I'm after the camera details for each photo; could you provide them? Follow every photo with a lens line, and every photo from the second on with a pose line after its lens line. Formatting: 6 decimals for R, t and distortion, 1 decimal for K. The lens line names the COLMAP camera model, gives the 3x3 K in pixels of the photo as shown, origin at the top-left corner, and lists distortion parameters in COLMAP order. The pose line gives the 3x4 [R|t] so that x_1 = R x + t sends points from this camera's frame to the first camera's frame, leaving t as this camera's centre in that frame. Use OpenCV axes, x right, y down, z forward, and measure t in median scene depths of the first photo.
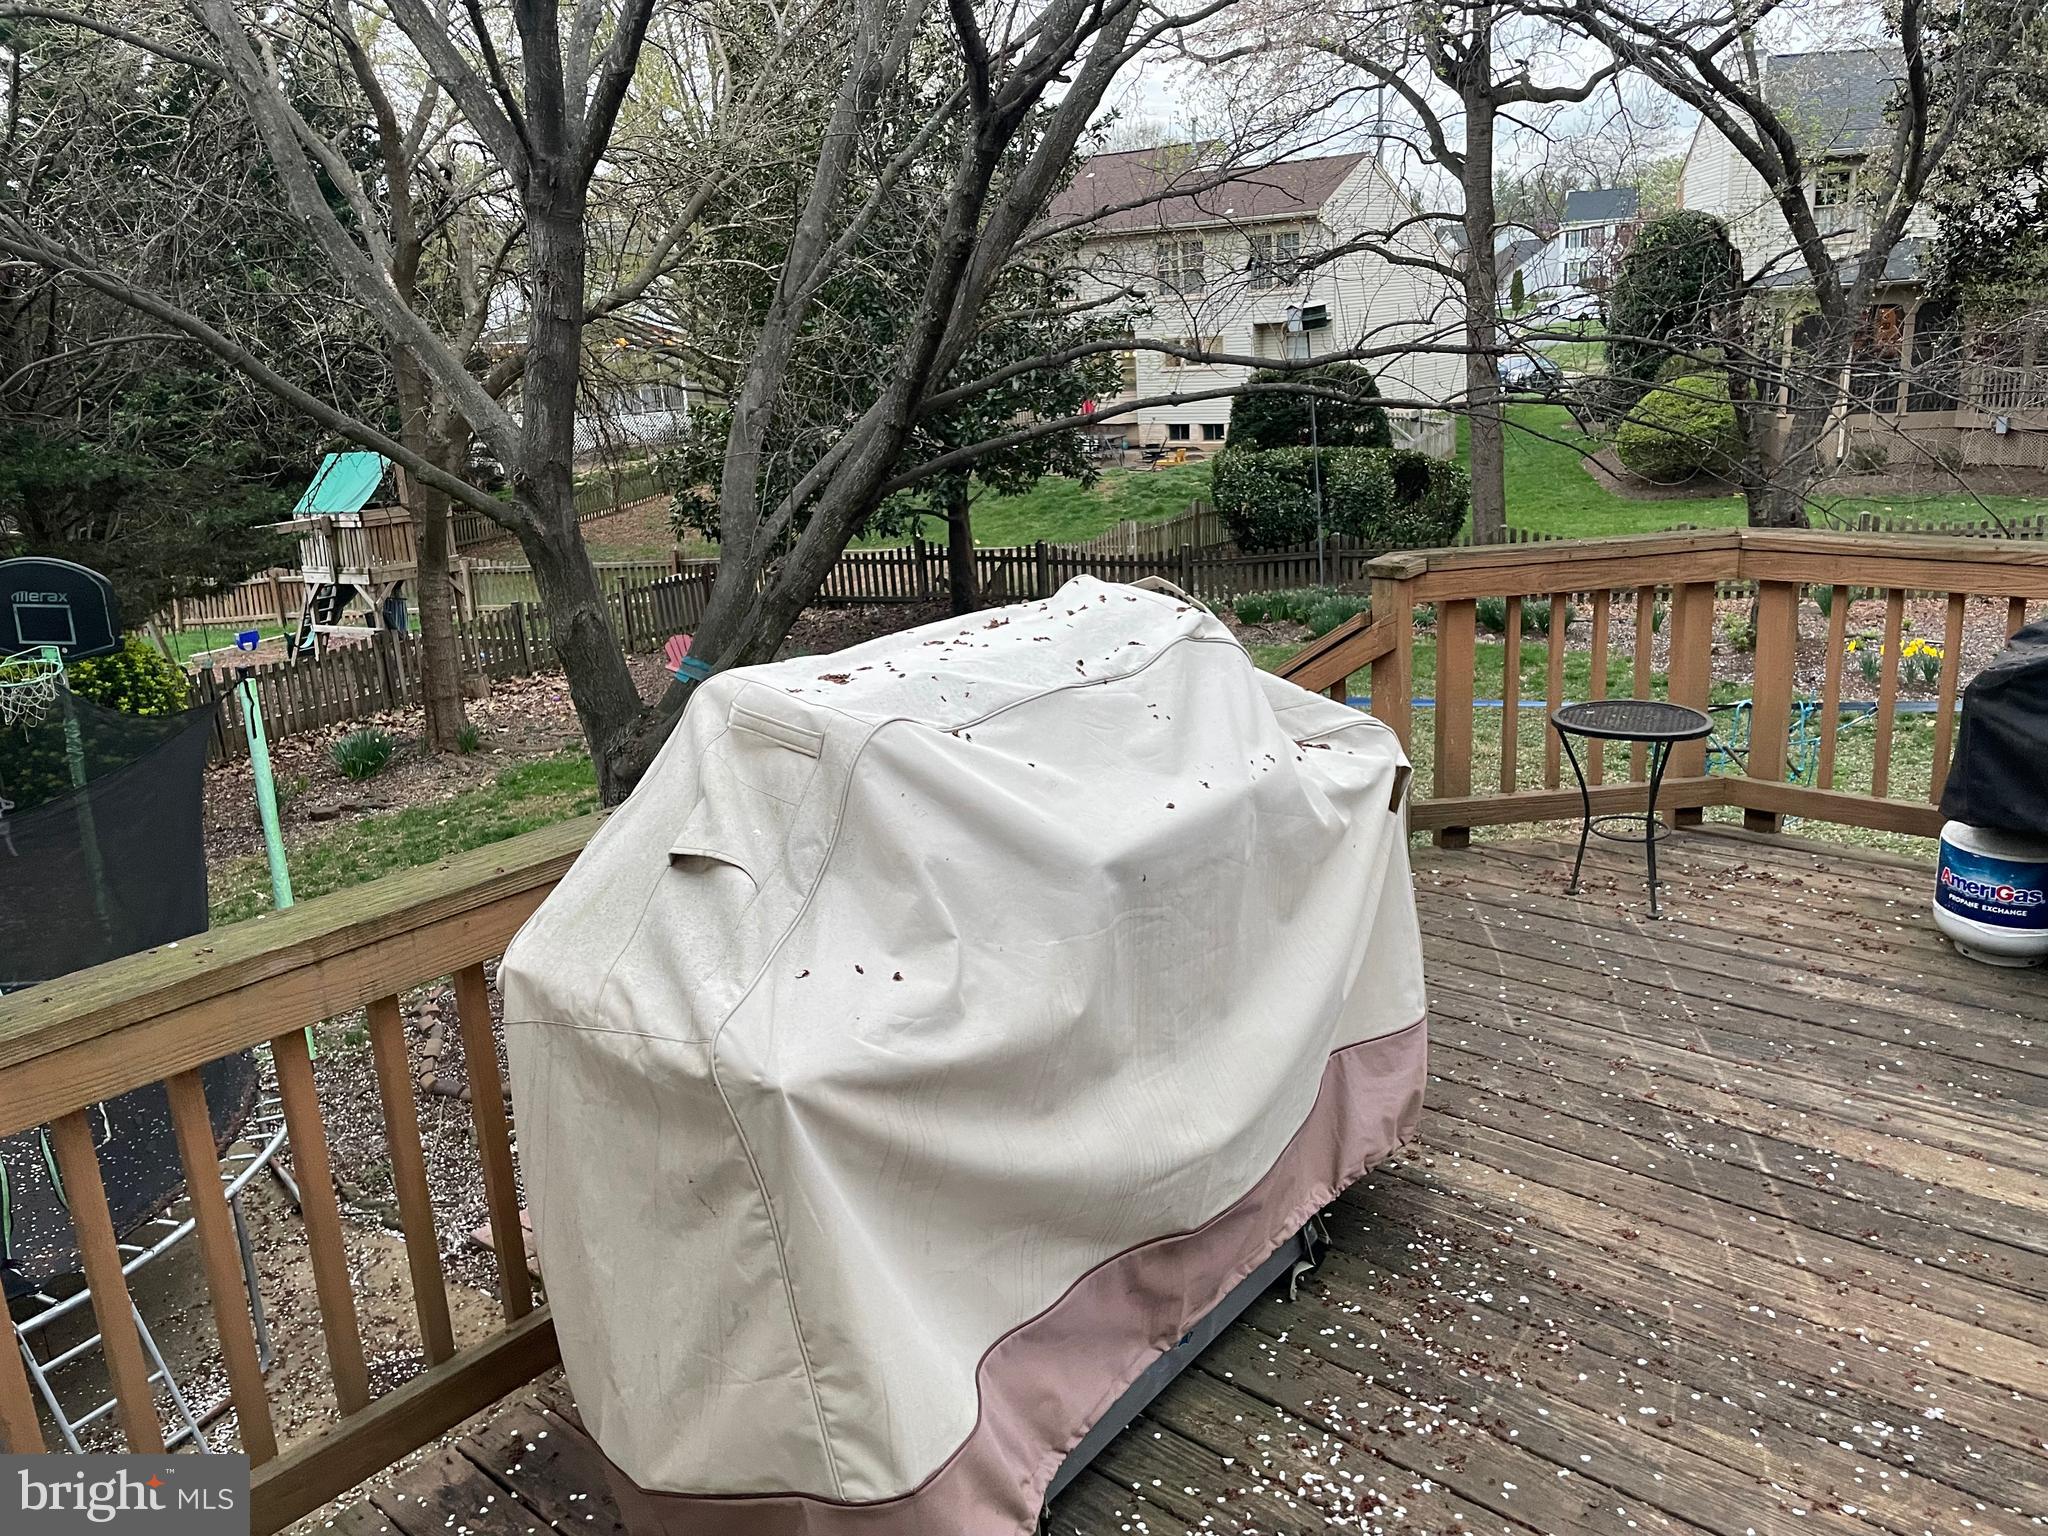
lens RADIAL K [[1552.4, 0, 1010.6], [0, 1552.4, 741.6], [0, 0, 1]] dist [0.087339, -0.108271]
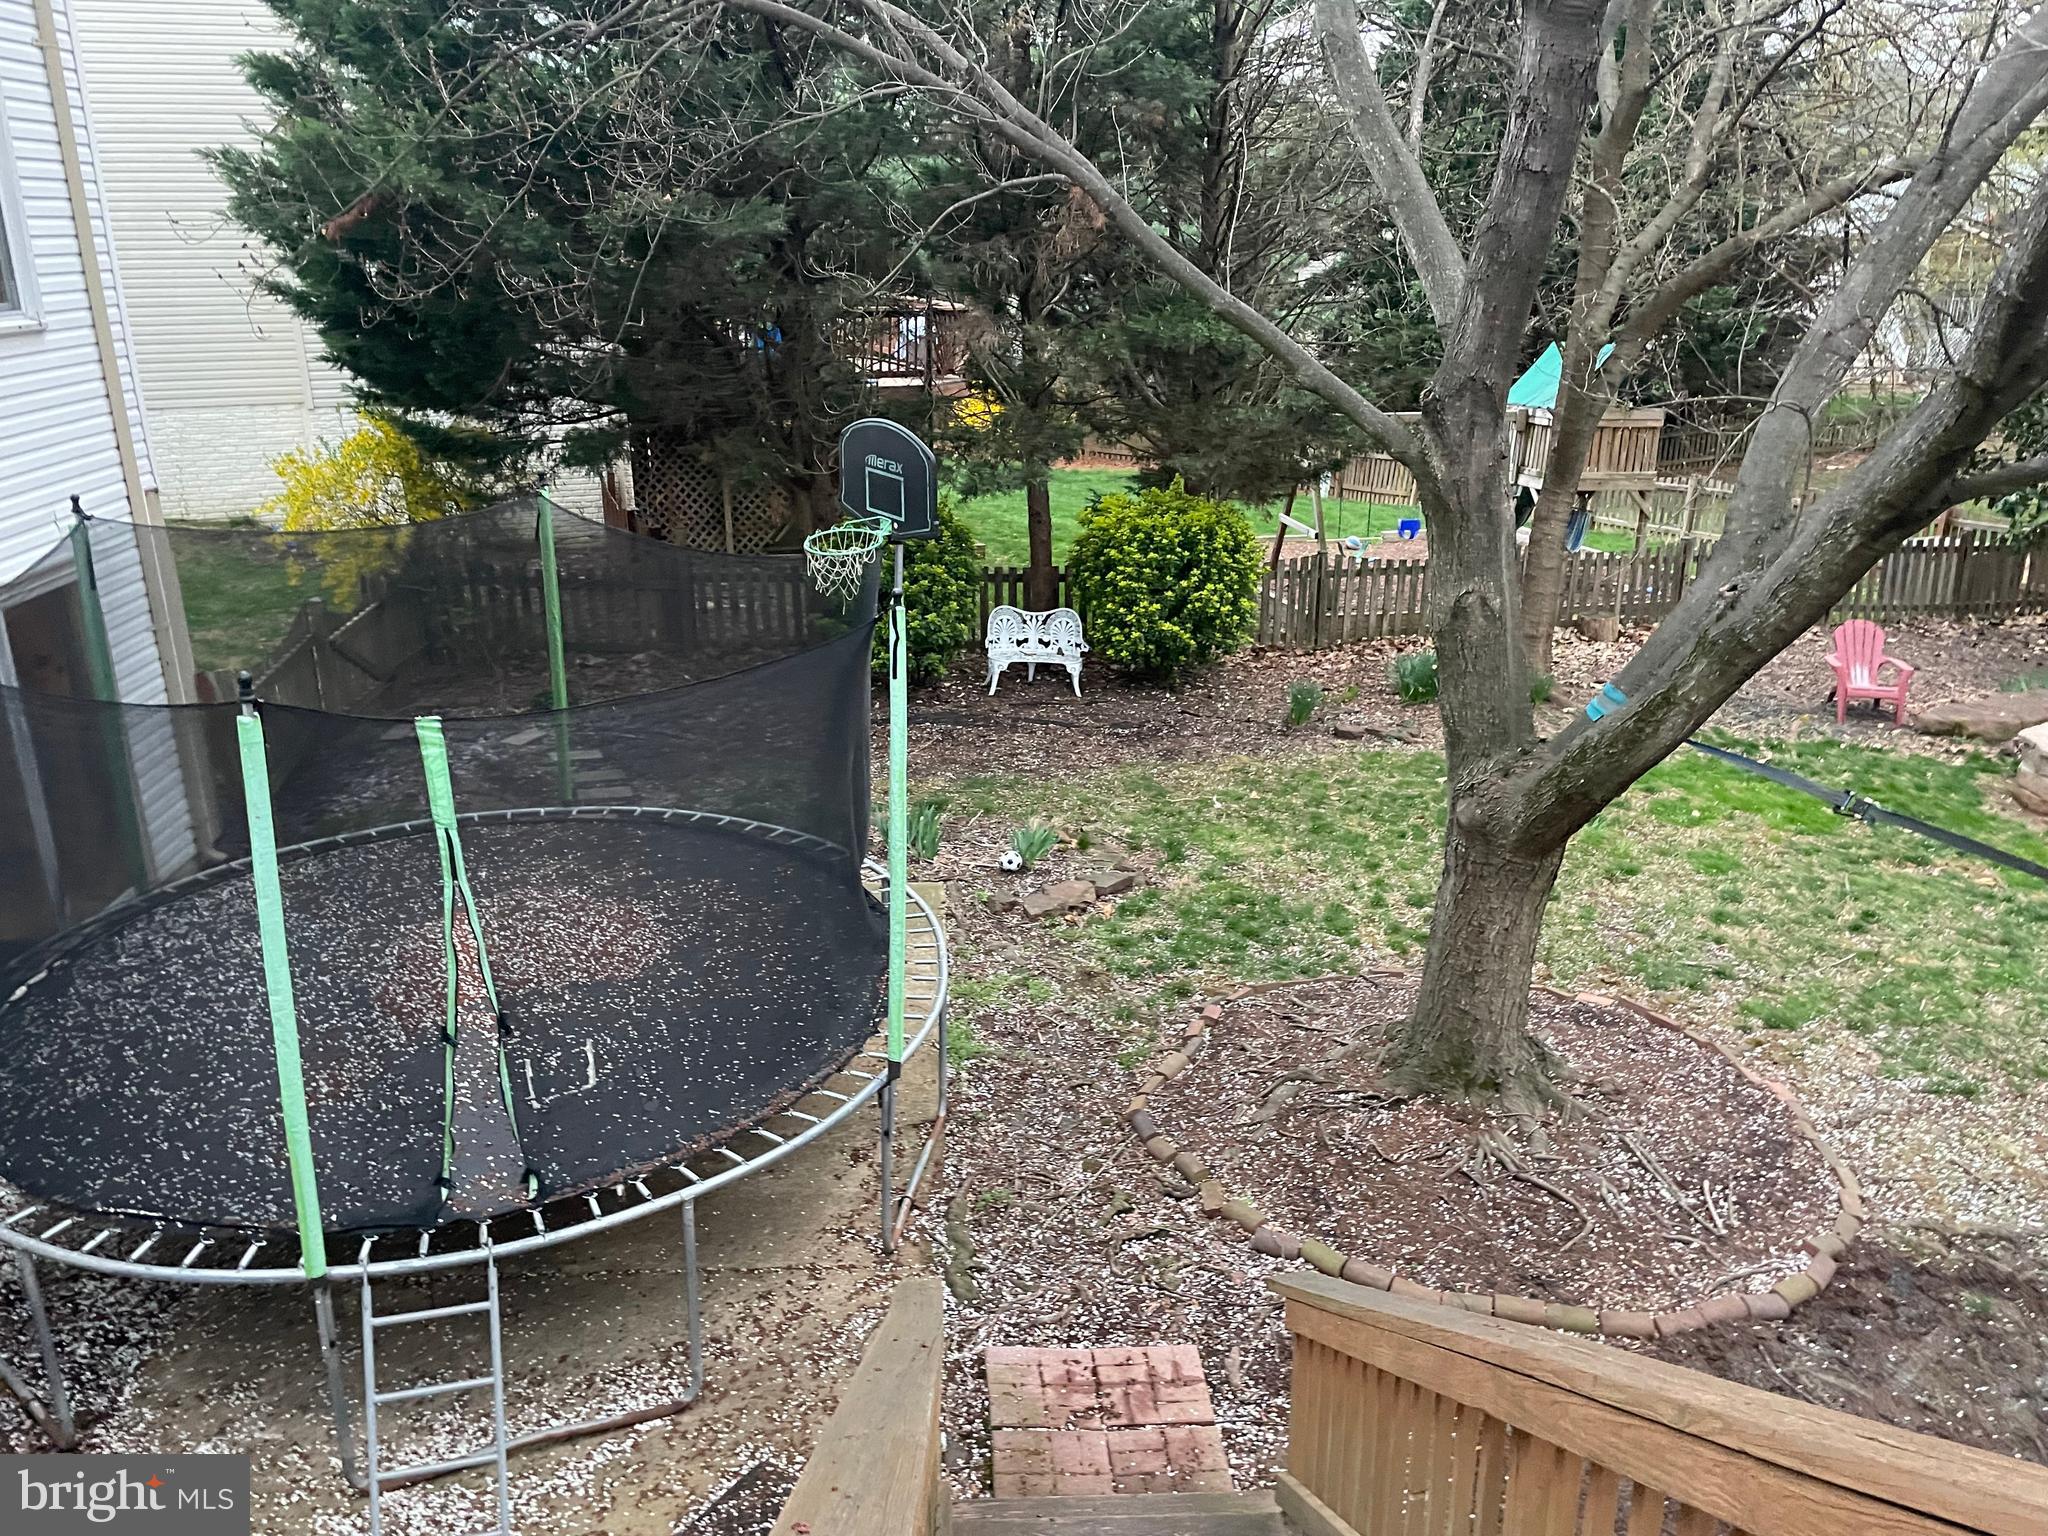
lens RADIAL K [[1552.4, 0, 1016.1], [0, 1552.4, 768.7], [0, 0, 1]] dist [0.087339, -0.108271]
pose [[0.685075, 0.284632, -0.670565, 0.056237], [-0.227626, 0.958056, 0.174110, -0.052107], [0.691996, 0.033359, 0.721130, 0.212673]]
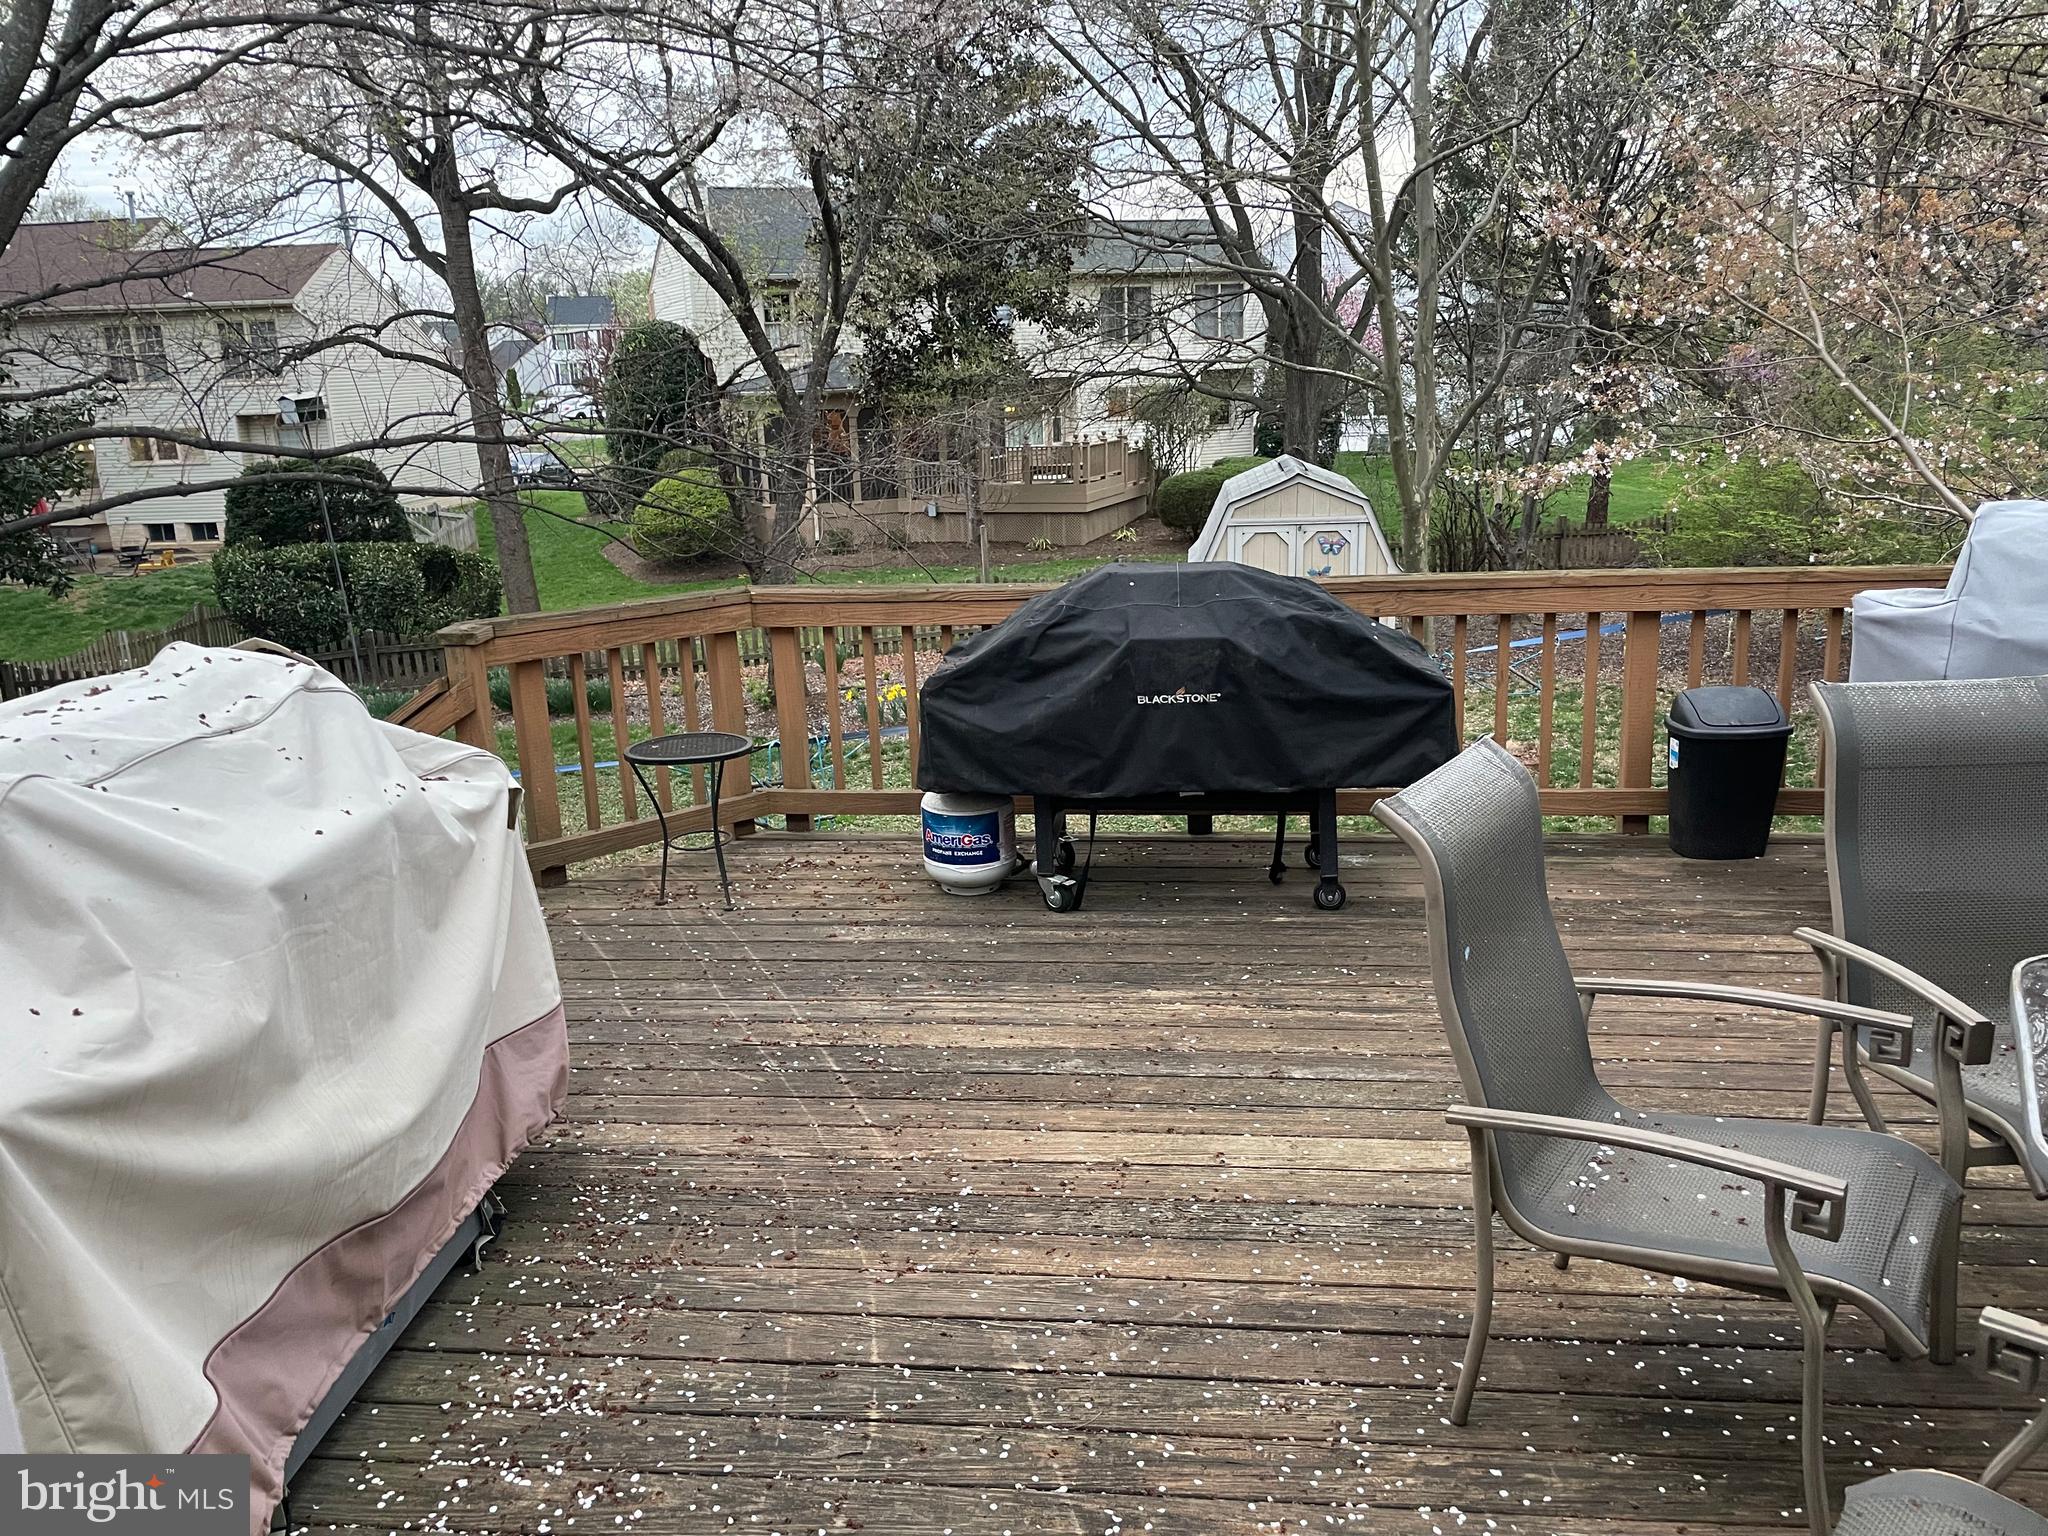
lens RADIAL K [[1552.4, 0, 1012.4], [0, 1552.4, 759.0], [0, 0, 1]] dist [0.087339, -0.108271]
pose [[0.824425, -0.115325, 0.554097, -0.063081], [0.141679, 0.989901, -0.004771, 0.039166], [-0.547951, 0.082437, 0.832438, -0.126481]]
